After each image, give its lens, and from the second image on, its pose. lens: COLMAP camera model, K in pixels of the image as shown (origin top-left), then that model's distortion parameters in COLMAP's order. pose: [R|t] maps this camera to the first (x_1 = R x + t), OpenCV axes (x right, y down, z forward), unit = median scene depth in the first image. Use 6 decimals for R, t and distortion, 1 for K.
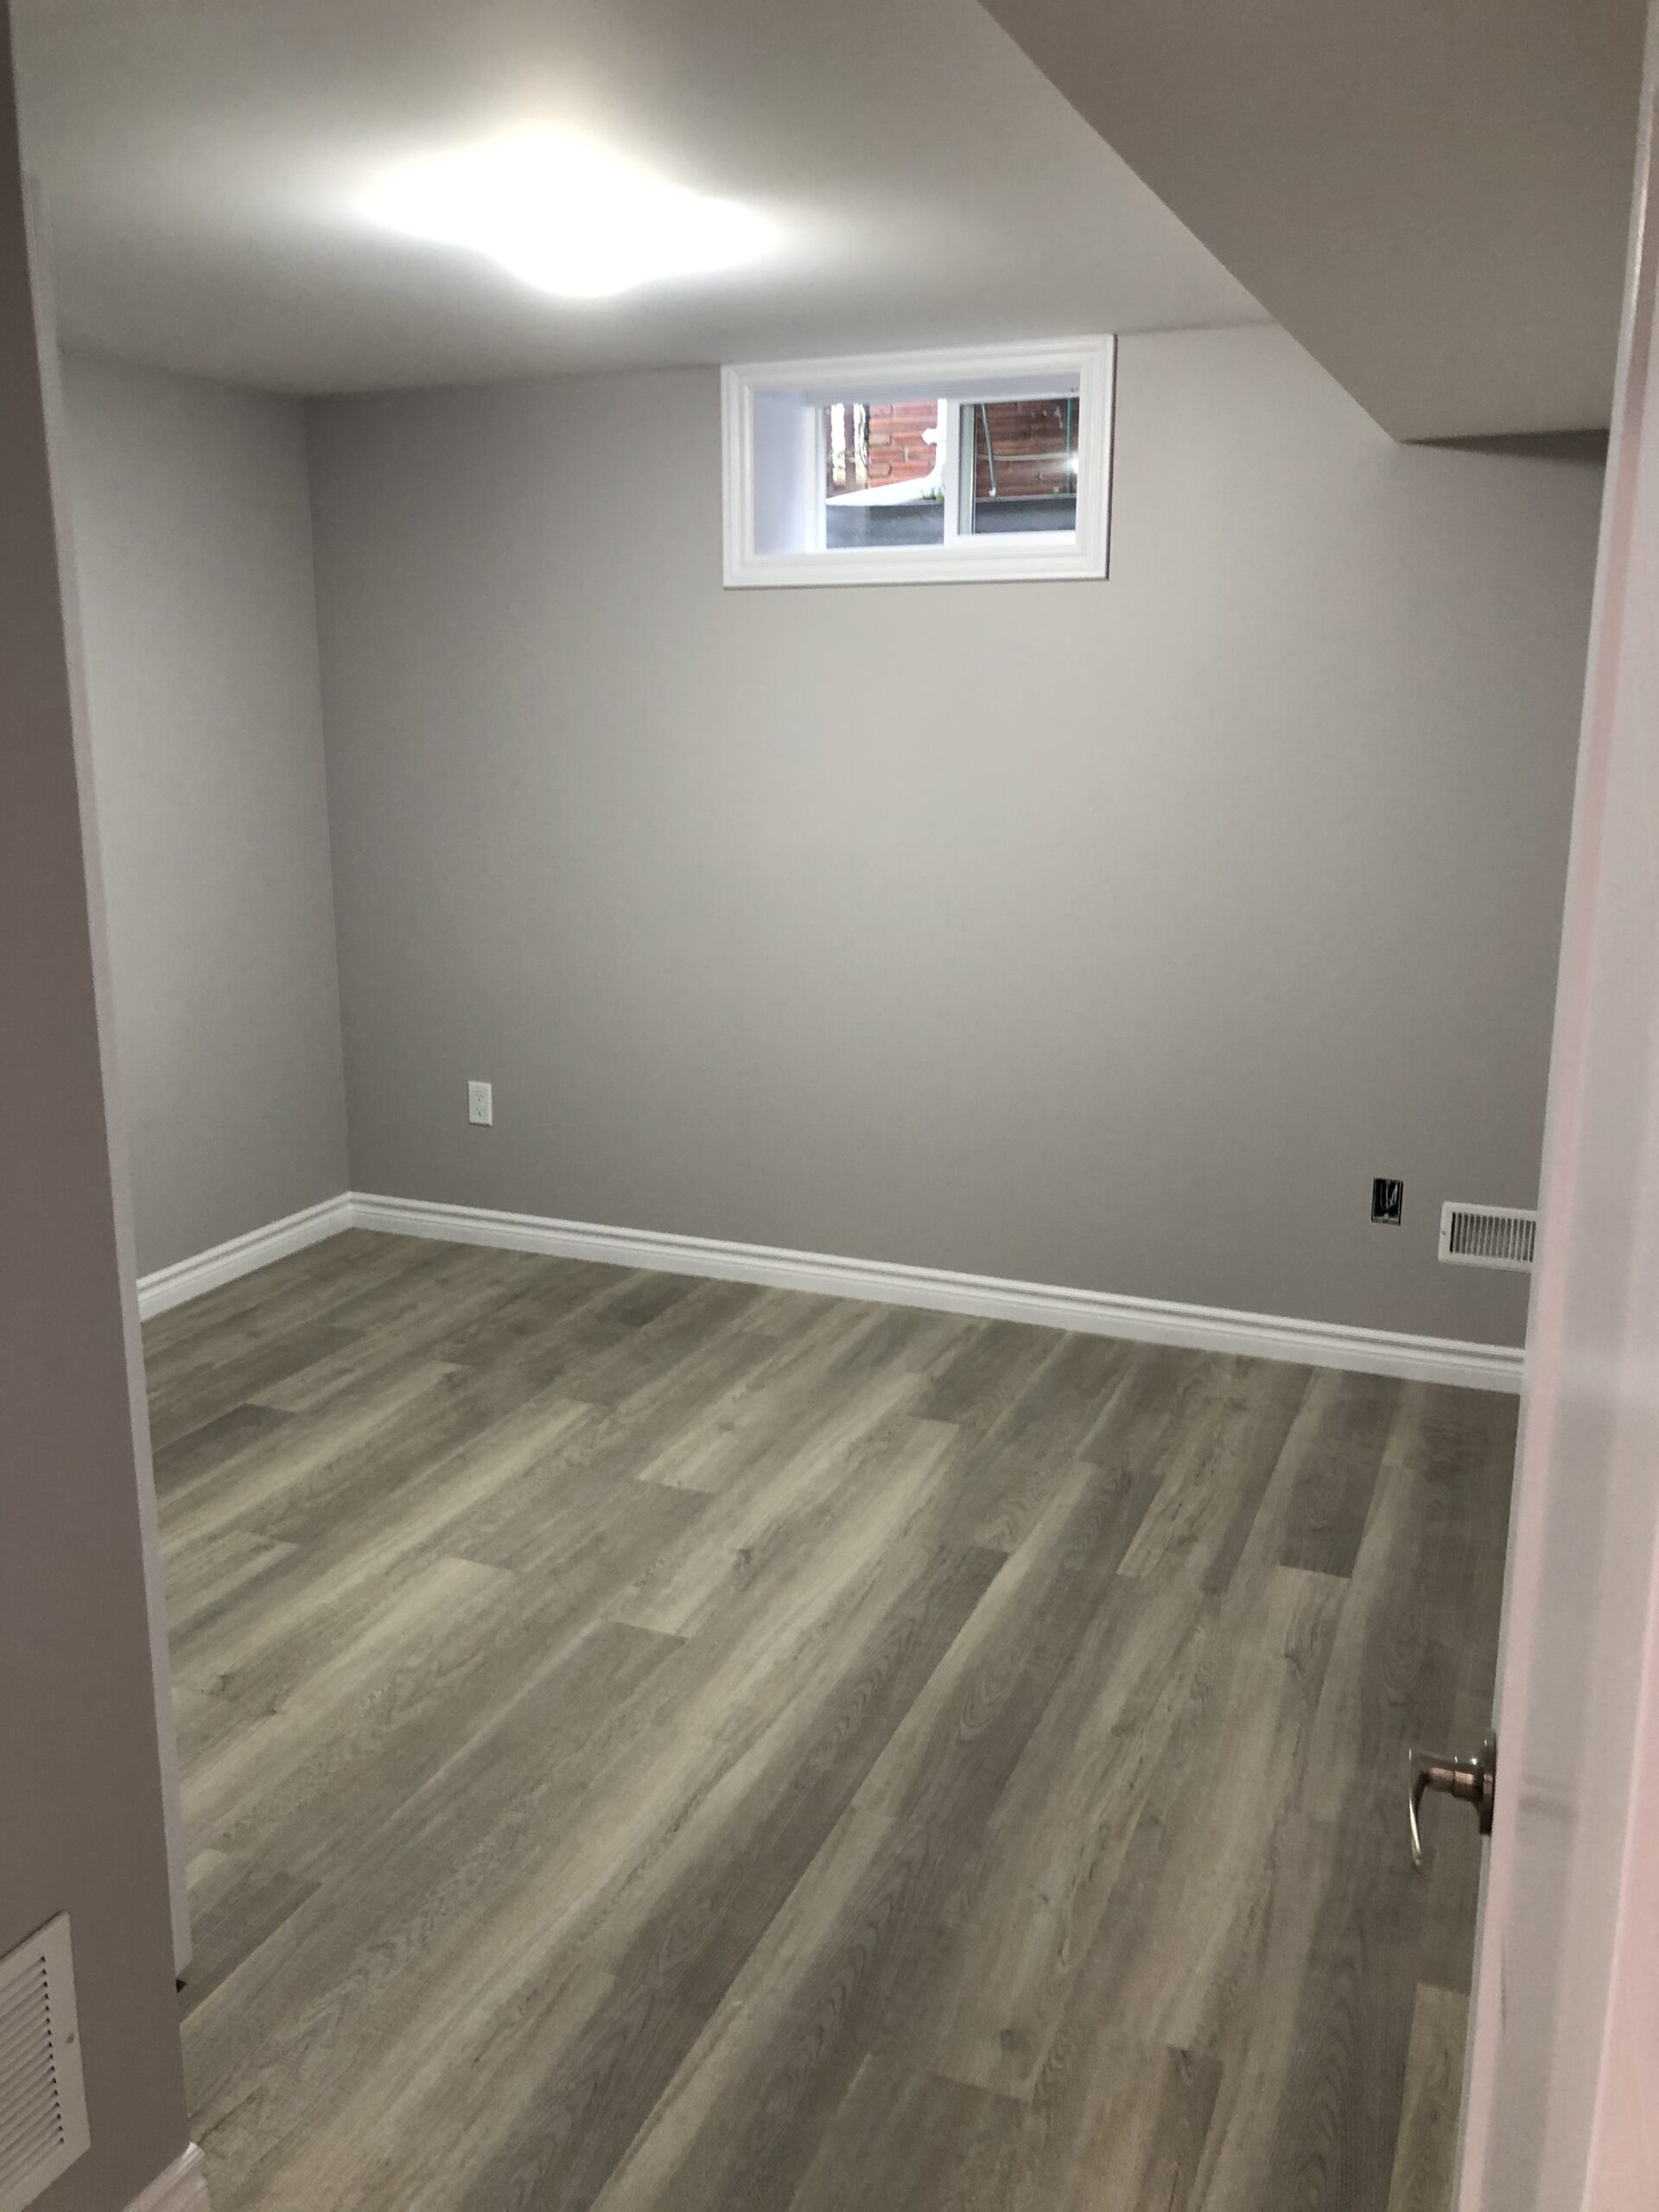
lens RADIAL K [[1820.3, 0, 790.6], [0, 1820.3, 1101.6], [0, 0, 1]] dist [0.010803, 0.011649]
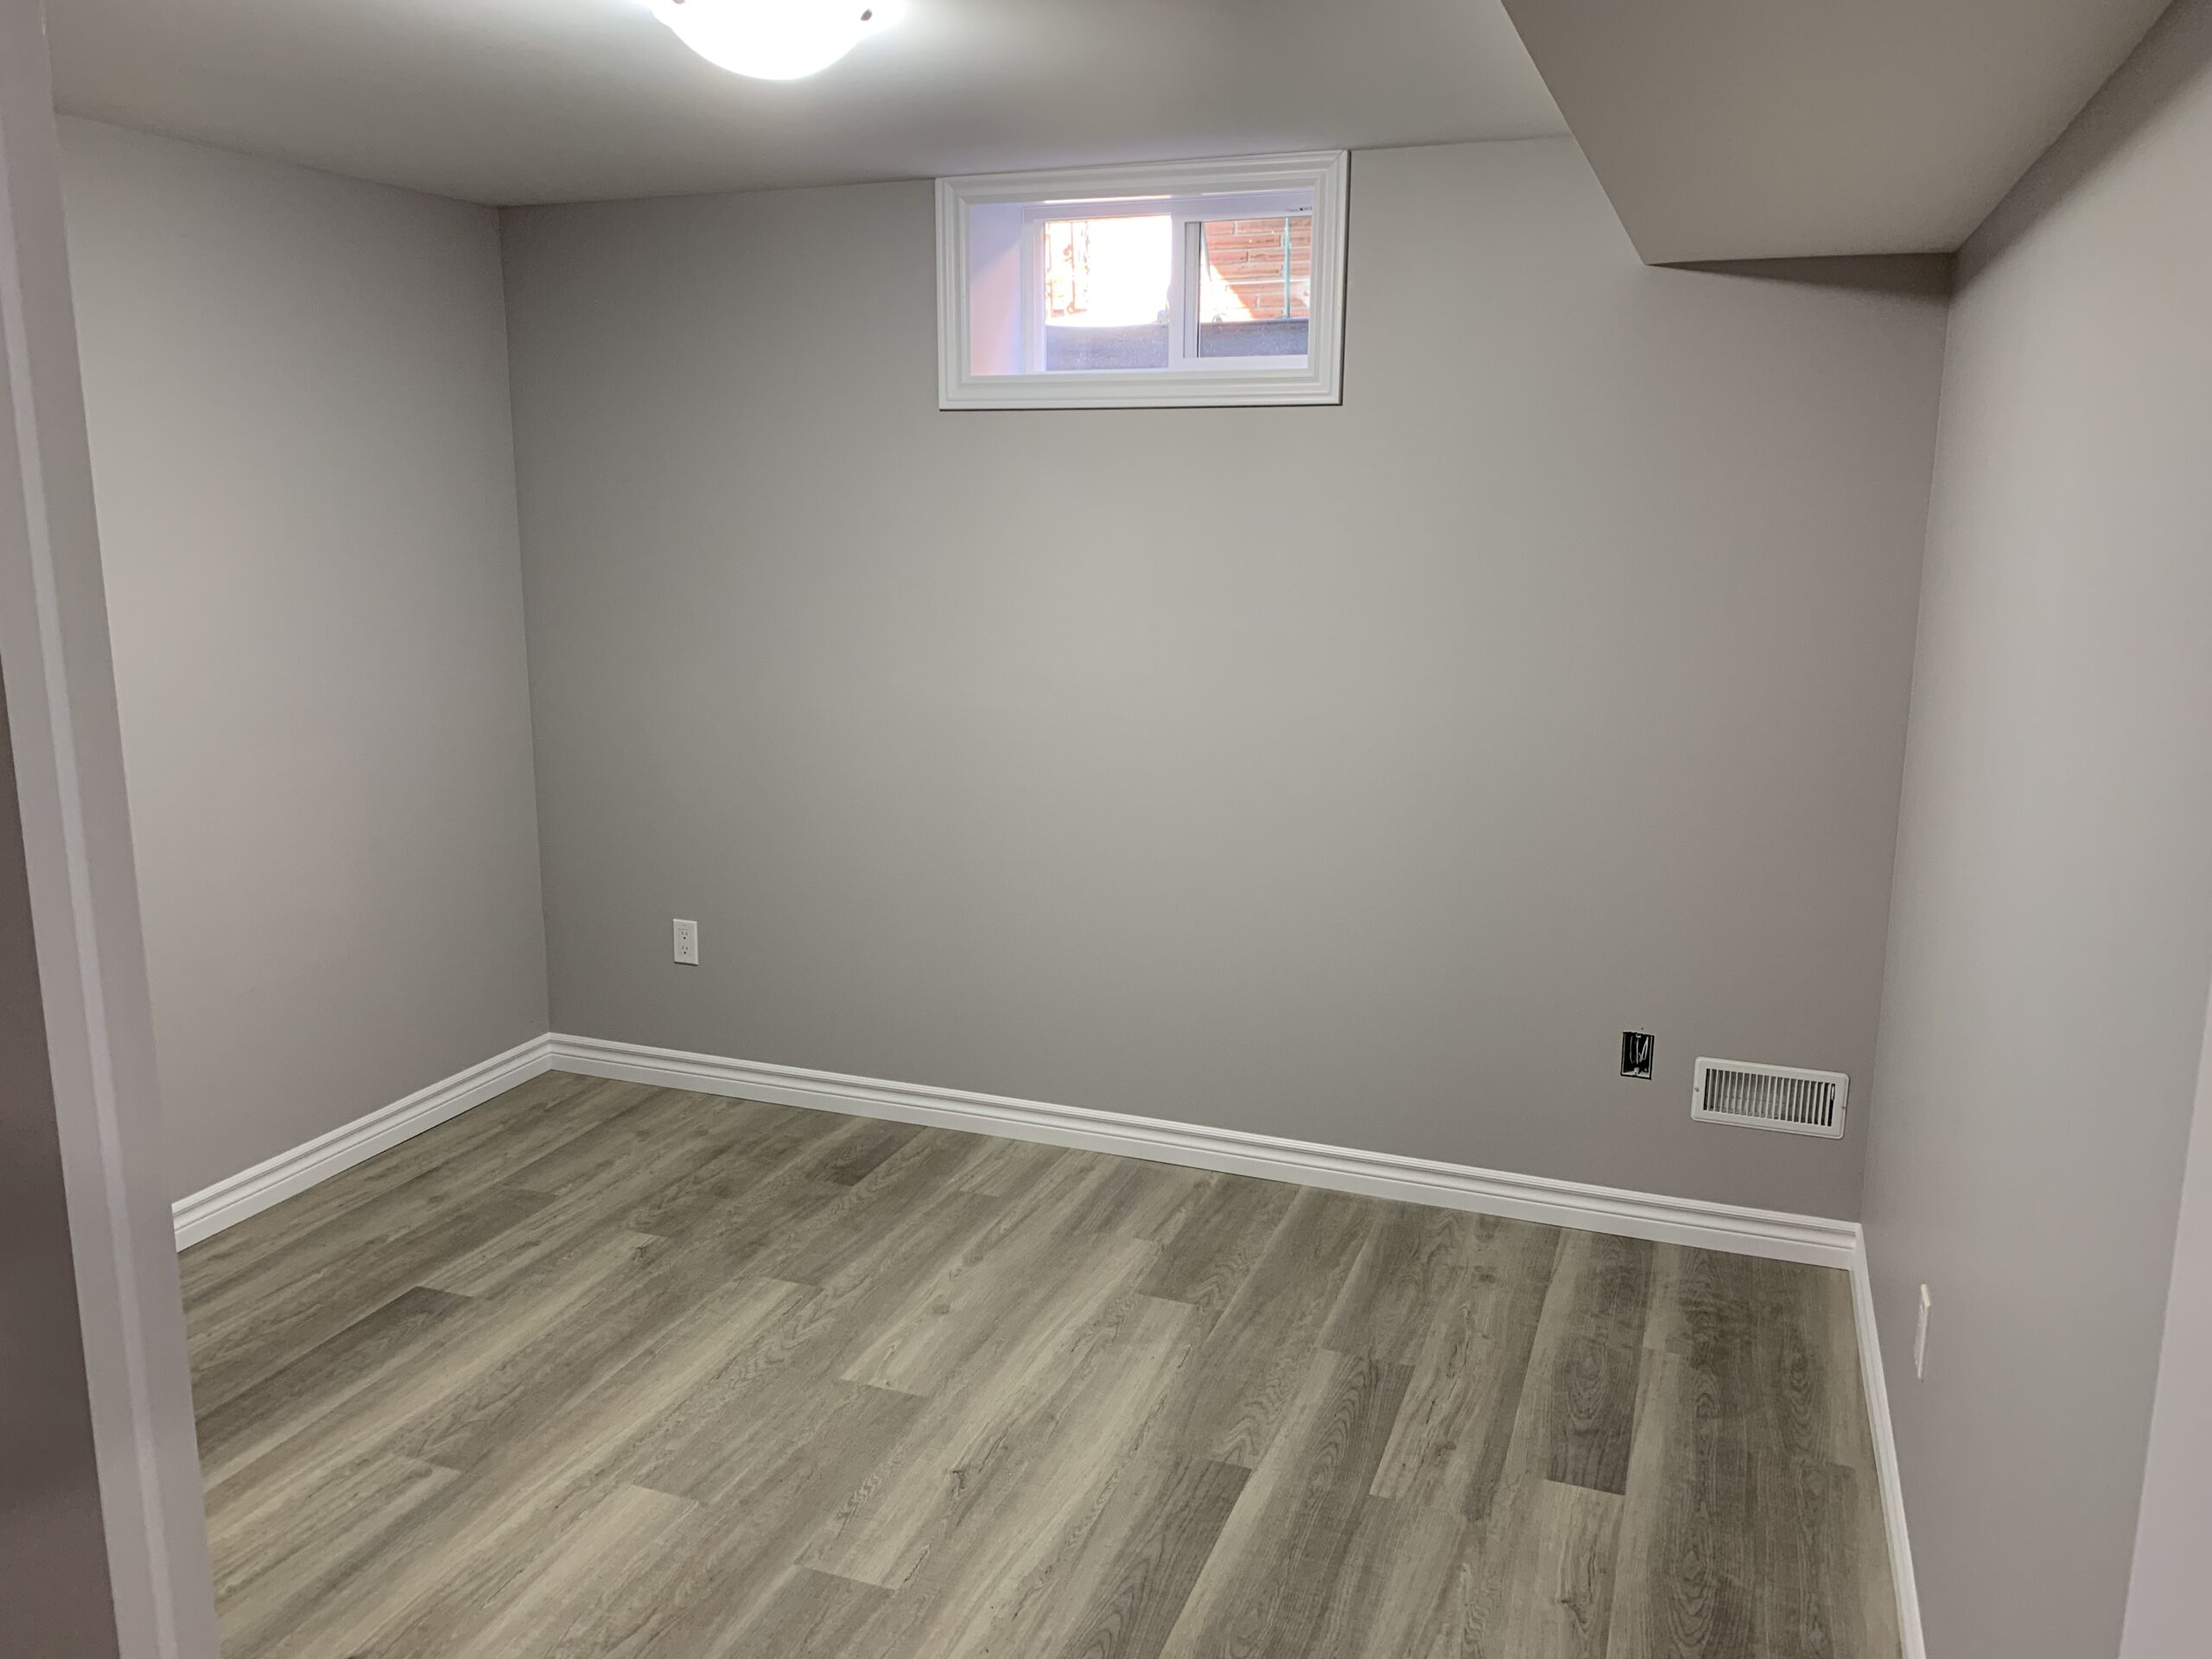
lens RADIAL K [[1699.3, 0, 1106.0], [0, 1699.3, 829.5], [0, 0, 1]] dist [-0.000159, -0.002857]
pose [[0.998584, -0.004292, 0.053030, 0.003571], [0.005847, 0.999557, -0.029191, -0.040048], [-0.052881, 0.029460, 0.998166, 0.127779]]
